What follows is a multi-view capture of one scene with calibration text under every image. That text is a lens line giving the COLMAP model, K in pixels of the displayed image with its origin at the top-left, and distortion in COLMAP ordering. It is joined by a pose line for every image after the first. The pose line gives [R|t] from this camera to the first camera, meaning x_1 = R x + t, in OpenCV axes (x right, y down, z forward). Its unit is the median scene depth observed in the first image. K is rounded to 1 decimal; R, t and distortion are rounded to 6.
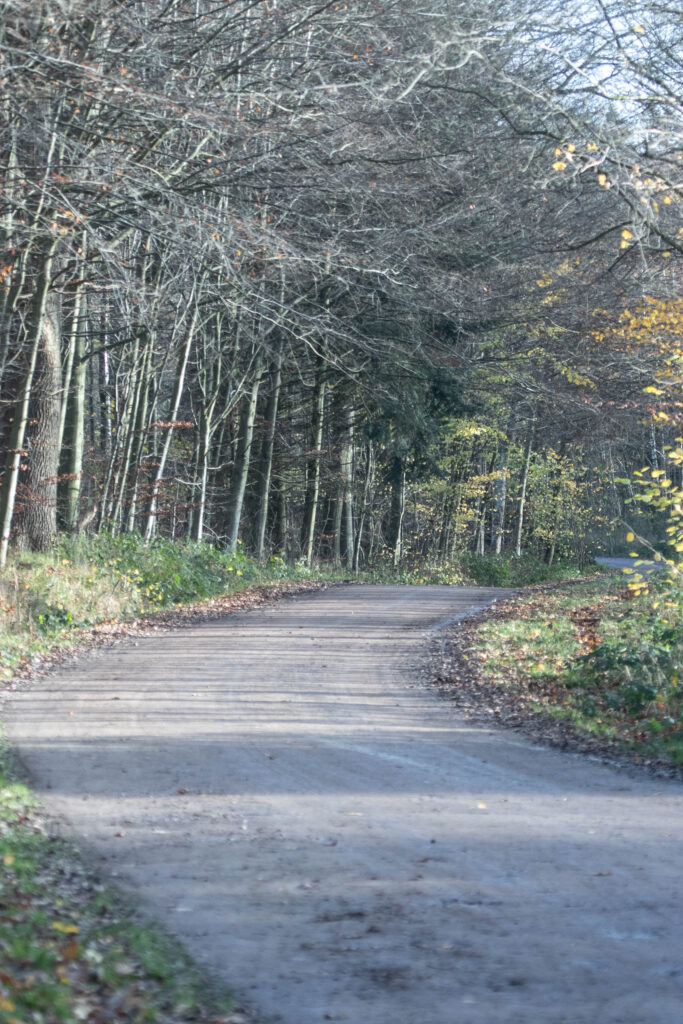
lens RADIAL K [[6135.9, 0, 342.0], [0, 6135.9, 512.5], [0, 0, 1]] dist [0.162630, 0.000000]
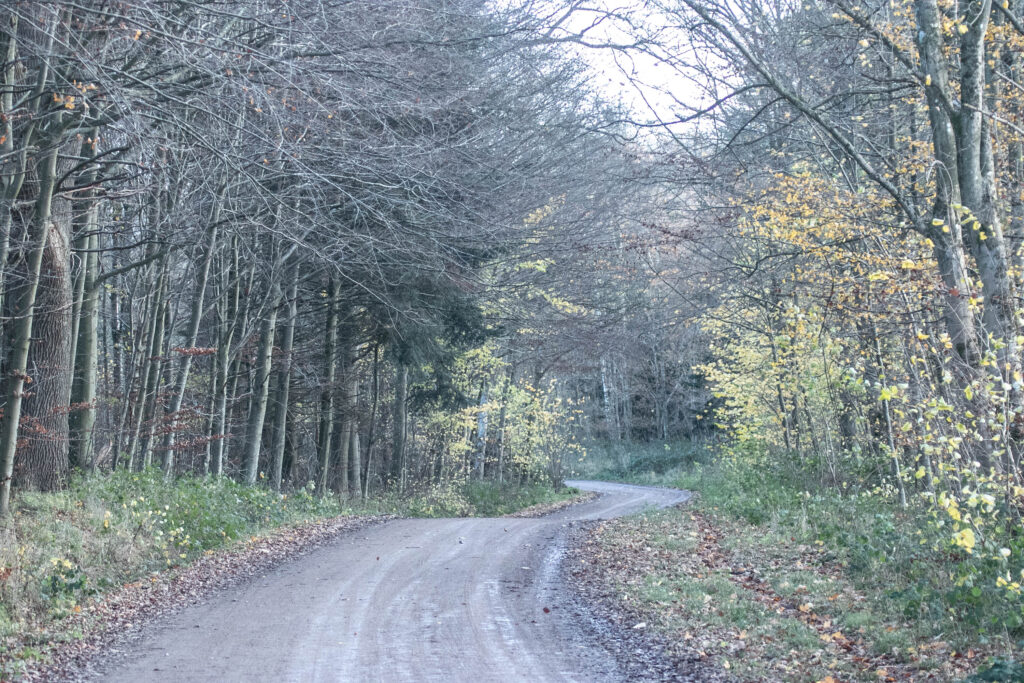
lens RADIAL K [[4755.7, 0, 511.6], [0, 4755.7, 340.8], [0, 0, 1]] dist [-0.158248, 0.000000]
pose [[0.998833, -0.017291, 0.045093, -0.011292], [0.018272, 0.999603, -0.021443, 0.000474], [-0.044704, 0.022242, 0.998753, 0.266459]]
